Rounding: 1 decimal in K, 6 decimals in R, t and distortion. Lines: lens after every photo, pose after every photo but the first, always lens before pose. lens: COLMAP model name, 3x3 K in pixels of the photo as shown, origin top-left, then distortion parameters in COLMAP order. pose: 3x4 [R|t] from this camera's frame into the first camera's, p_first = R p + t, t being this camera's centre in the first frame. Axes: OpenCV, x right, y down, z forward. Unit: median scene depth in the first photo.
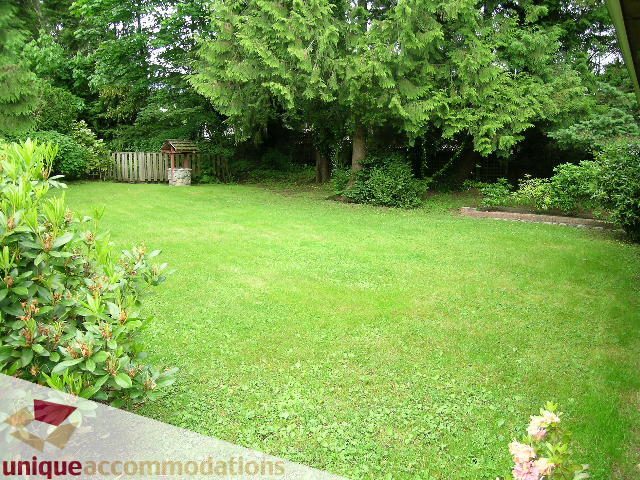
lens RADIAL K [[526.0, 0, 317.8], [0, 526.0, 243.6], [0, 0, 1]] dist [-0.126125, 0.073382]
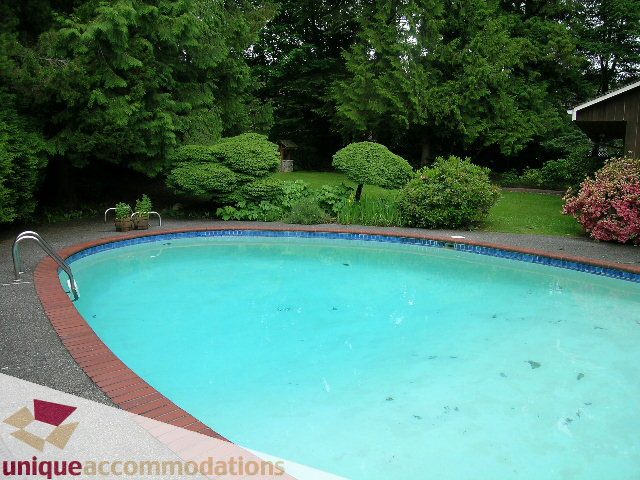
lens RADIAL K [[526.0, 0, 320.1], [0, 526.0, 237.5], [0, 0, 1]] dist [-0.126125, 0.073382]
pose [[0.998034, -0.001449, 0.062665, -0.445492], [0.001260, 0.999995, 0.003057, 0.110230], [-0.062669, -0.002972, 0.998030, -0.767942]]
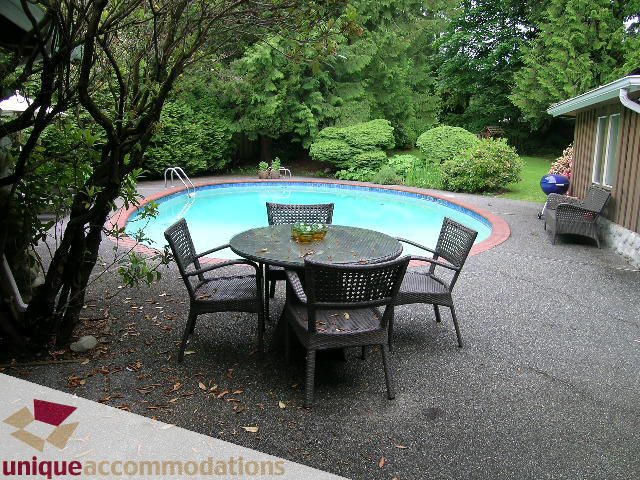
lens RADIAL K [[526.0, 0, 318.2], [0, 526.0, 241.0], [0, 0, 1]] dist [-0.126125, 0.073382]
pose [[0.865796, 0.115942, -0.486780, 0.131854], [-0.096593, 0.993215, 0.064763, 0.163544], [0.490986, -0.009052, 0.871120, -1.069796]]
